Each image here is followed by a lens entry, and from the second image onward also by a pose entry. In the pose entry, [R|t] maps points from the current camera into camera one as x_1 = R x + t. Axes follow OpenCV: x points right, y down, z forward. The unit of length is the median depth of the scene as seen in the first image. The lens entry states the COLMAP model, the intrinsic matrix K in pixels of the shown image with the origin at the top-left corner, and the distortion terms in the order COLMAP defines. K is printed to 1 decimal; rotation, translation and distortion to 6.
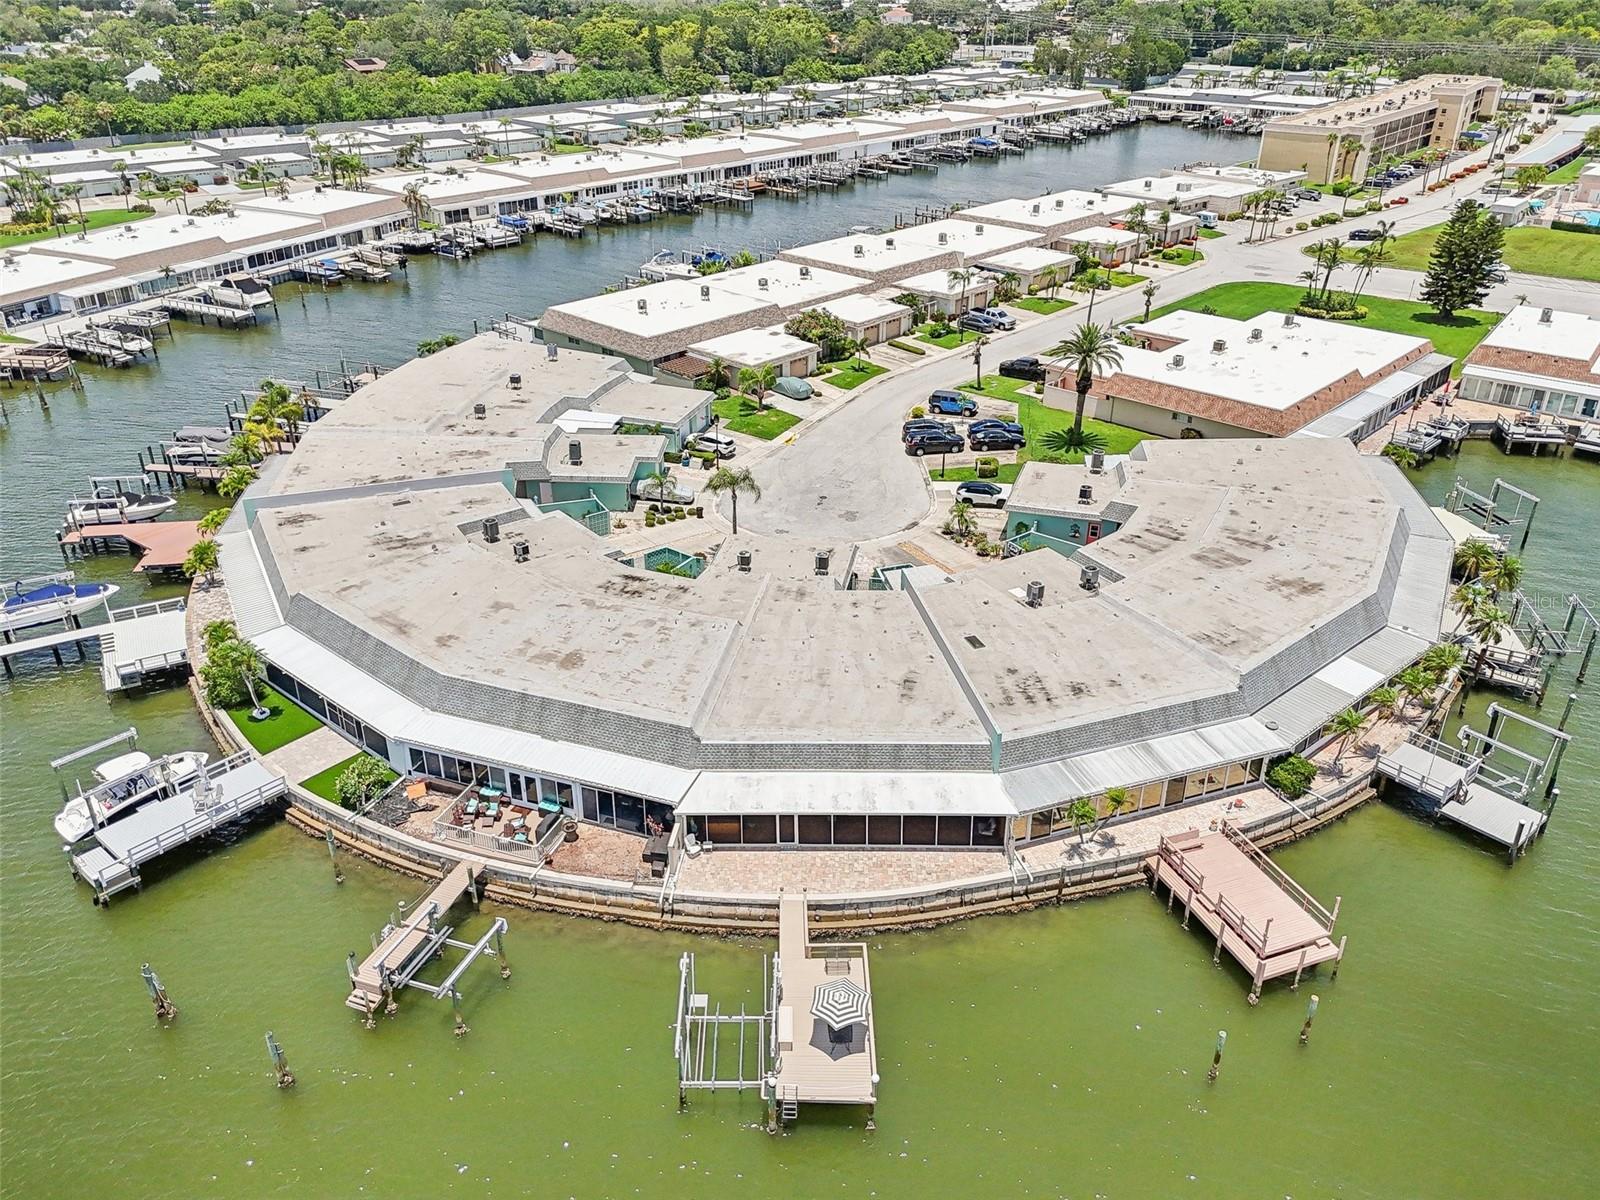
lens RADIAL K [[1263.2, 0, 805.9], [0, 1263.2, 546.0], [0, 0, 1]] dist [0.082581, -0.093168]
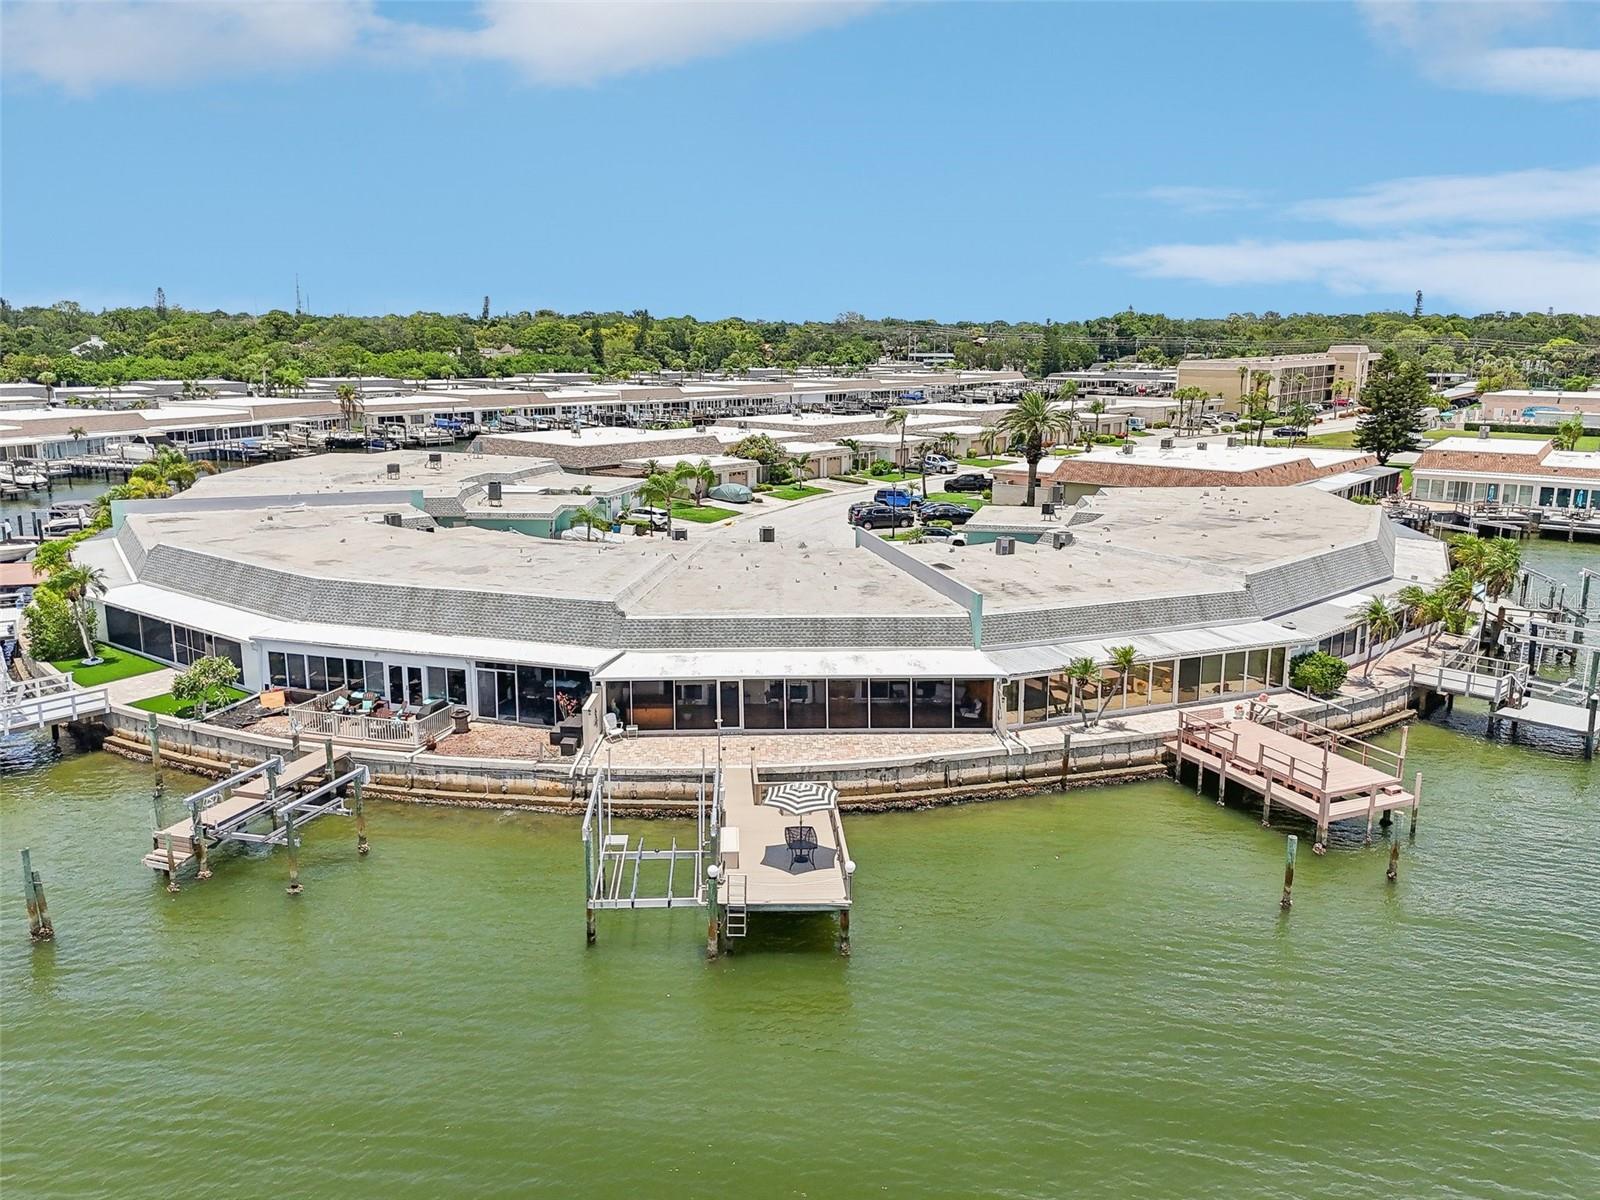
lens RADIAL K [[1263.2, 0, 805.9], [0, 1263.2, 546.0], [0, 0, 1]] dist [0.082581, -0.093168]
pose [[0.998686, -0.008238, 0.050590, -0.005927], [0.021311, 0.964381, -0.263658, 0.327367], [-0.046616, 0.264389, 0.963289, 0.176557]]
